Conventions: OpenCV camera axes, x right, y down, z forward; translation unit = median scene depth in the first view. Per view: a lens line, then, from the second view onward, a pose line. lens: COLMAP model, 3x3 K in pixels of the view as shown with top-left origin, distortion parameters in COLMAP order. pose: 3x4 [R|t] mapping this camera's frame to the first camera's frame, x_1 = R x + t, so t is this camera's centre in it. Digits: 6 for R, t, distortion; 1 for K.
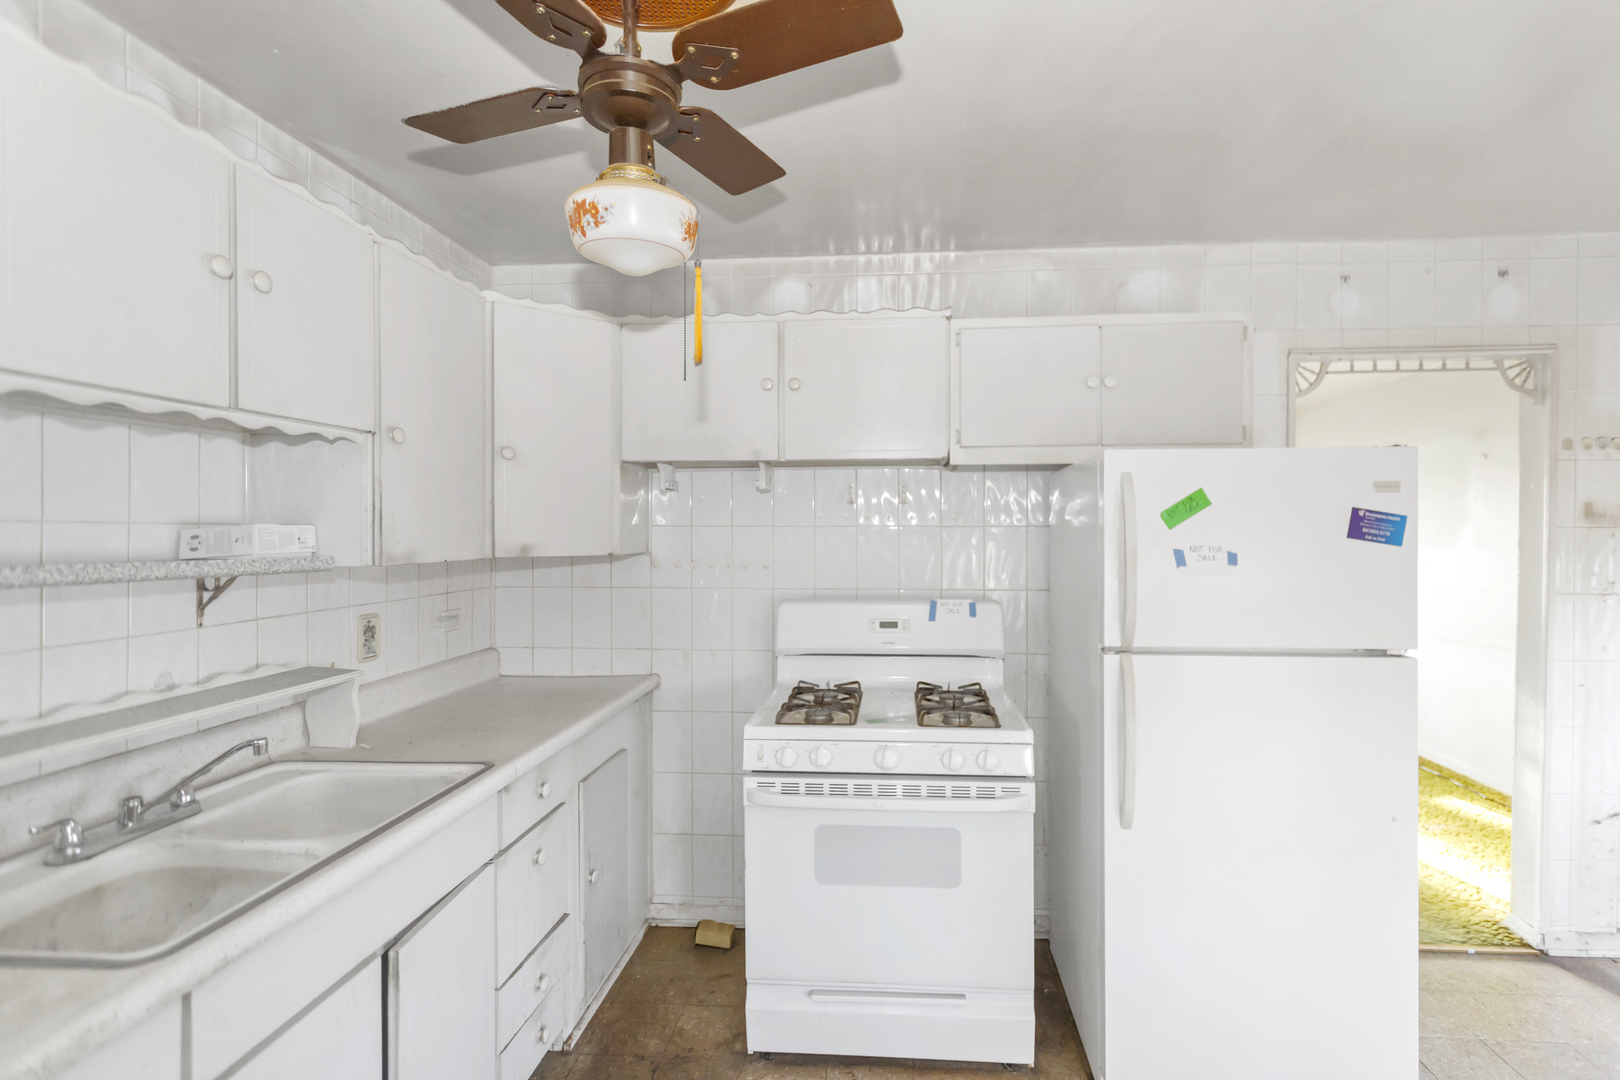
lens RADIAL K [[763.8, 0, 854.3], [0, 763.8, 536.6], [0, 0, 1]] dist [0.001018, 0.000231]
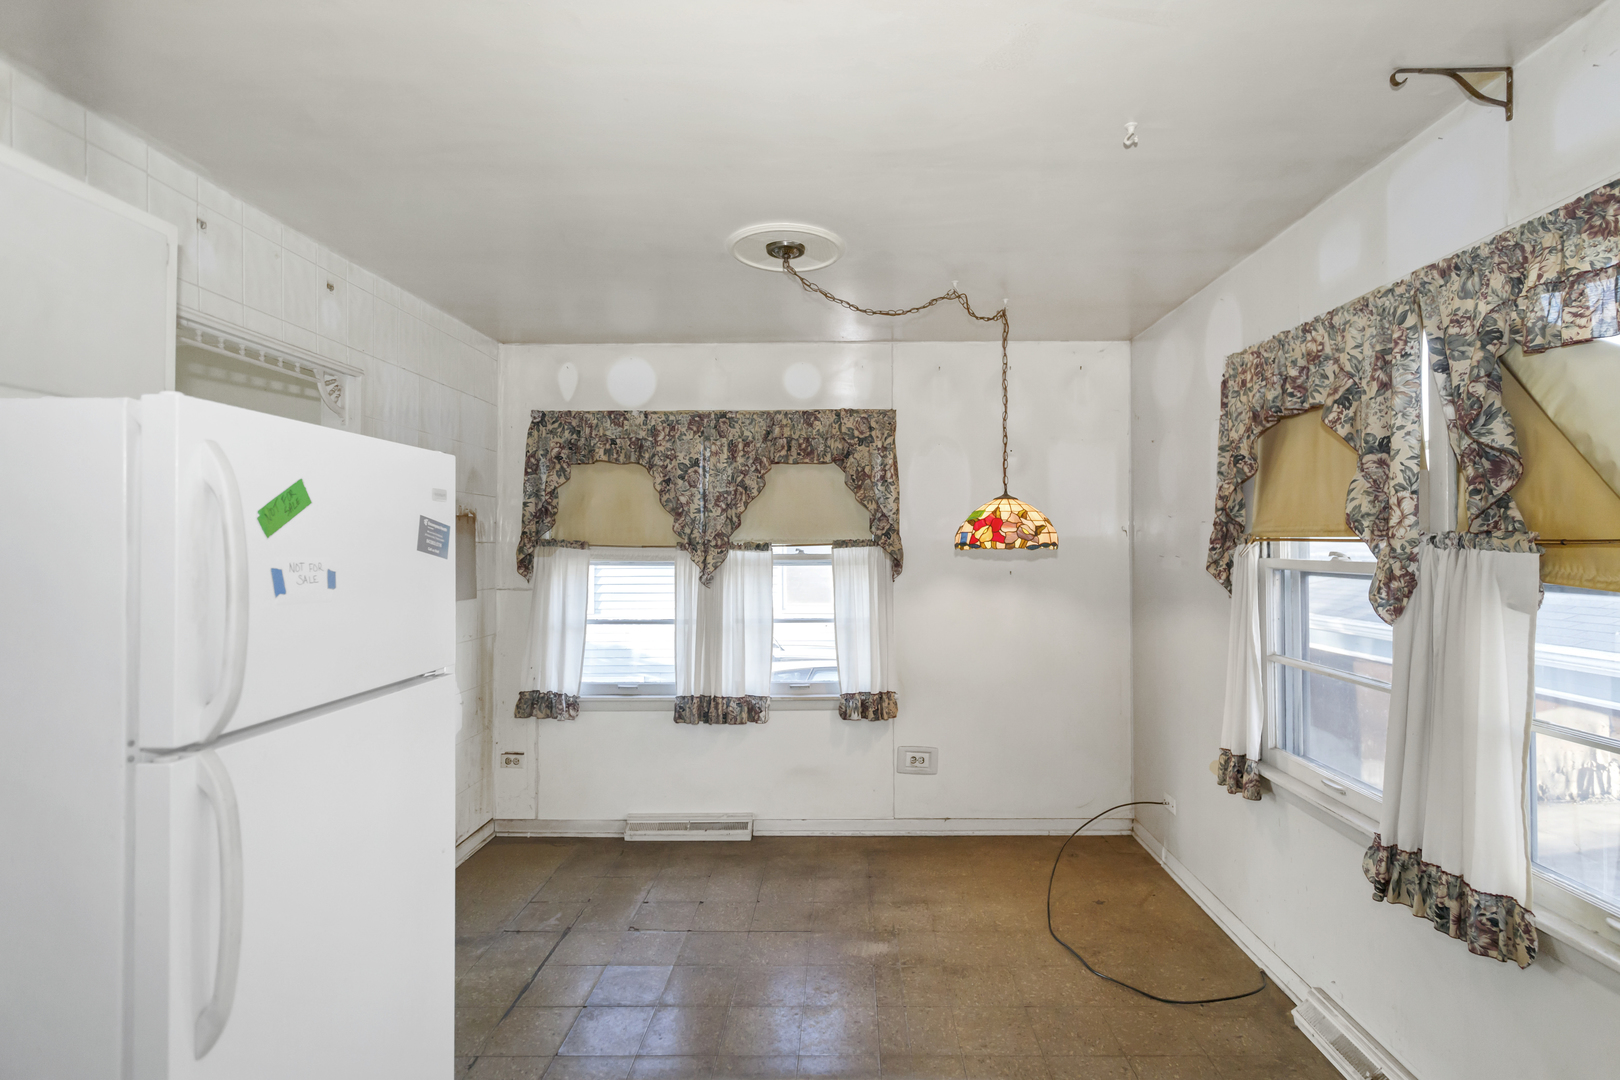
lens RADIAL K [[768.4, 0, 824.6], [0, 768.4, 541.6], [0, 0, 1]] dist [0.002041, 0.000551]
pose [[-0.048960, 0.007487, 0.998773, -0.234463], [0.007293, 0.999948, -0.007138, 0.001420], [-0.998774, 0.006935, -0.049012, 0.510333]]
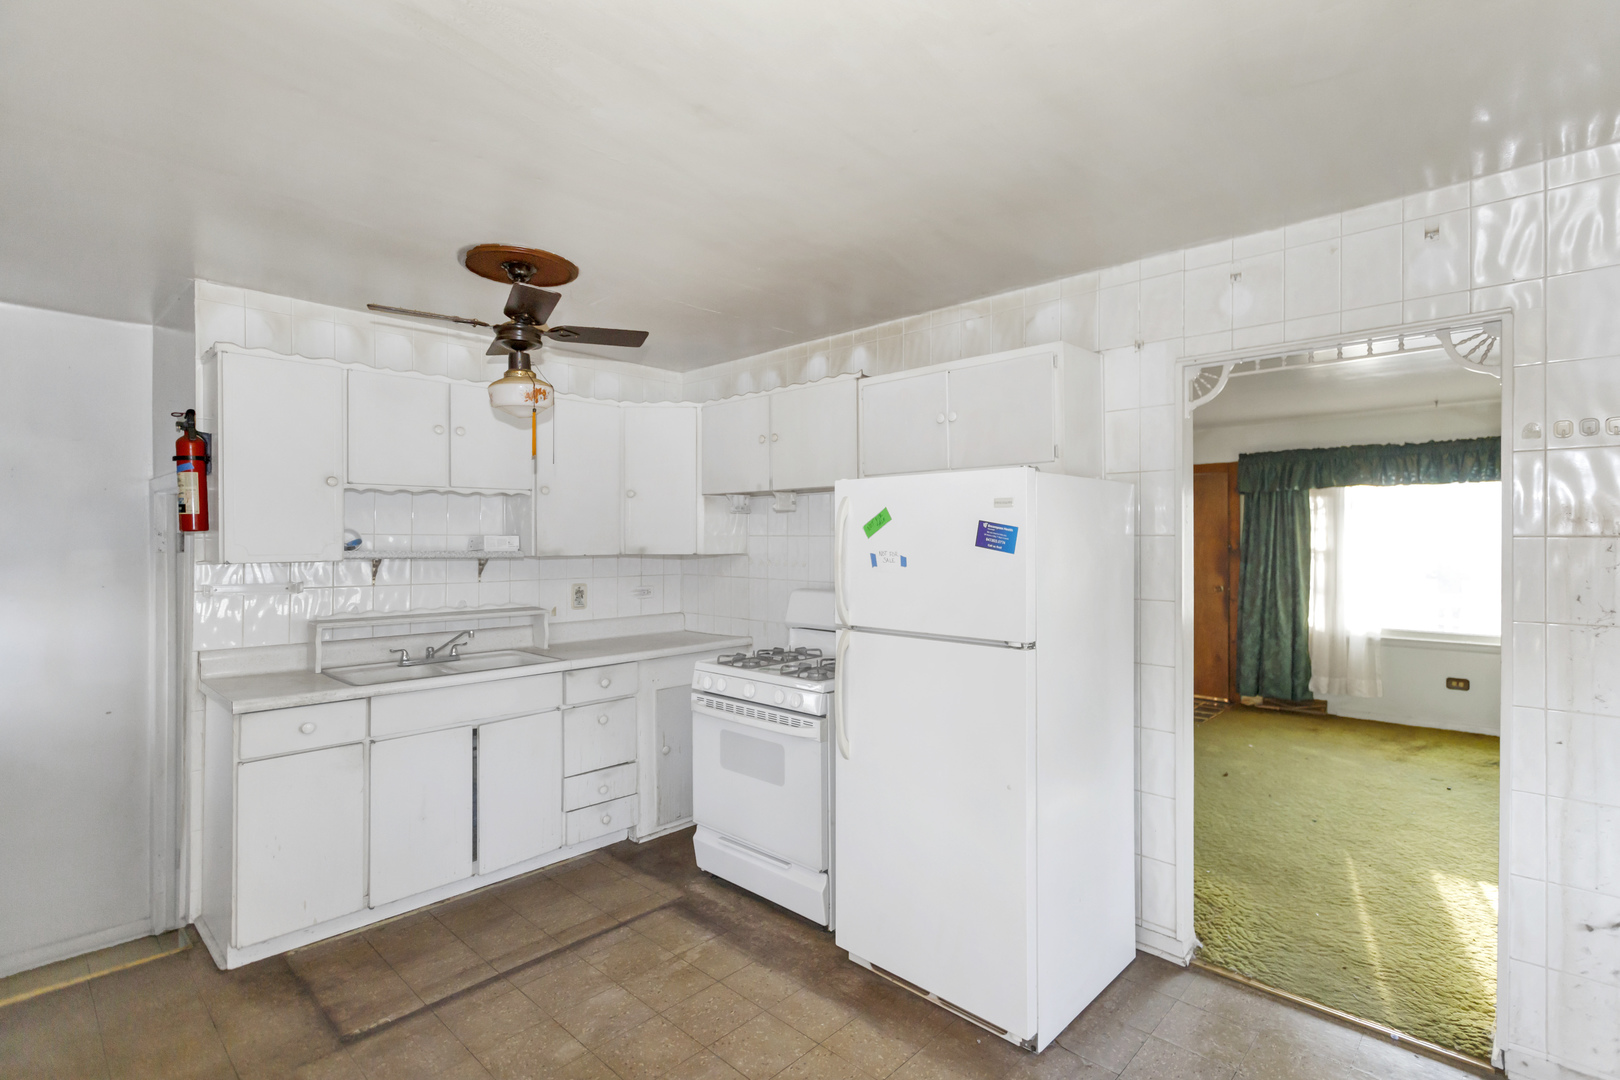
lens RADIAL K [[768.4, 0, 824.6], [0, 768.4, 541.6], [0, 0, 1]] dist [0.002041, 0.000551]
pose [[0.779734, 0.004545, -0.626094, 1.084246], [-0.008080, 0.999963, -0.002804, 0.000188], [0.626059, 0.007245, 0.779742, -0.086503]]
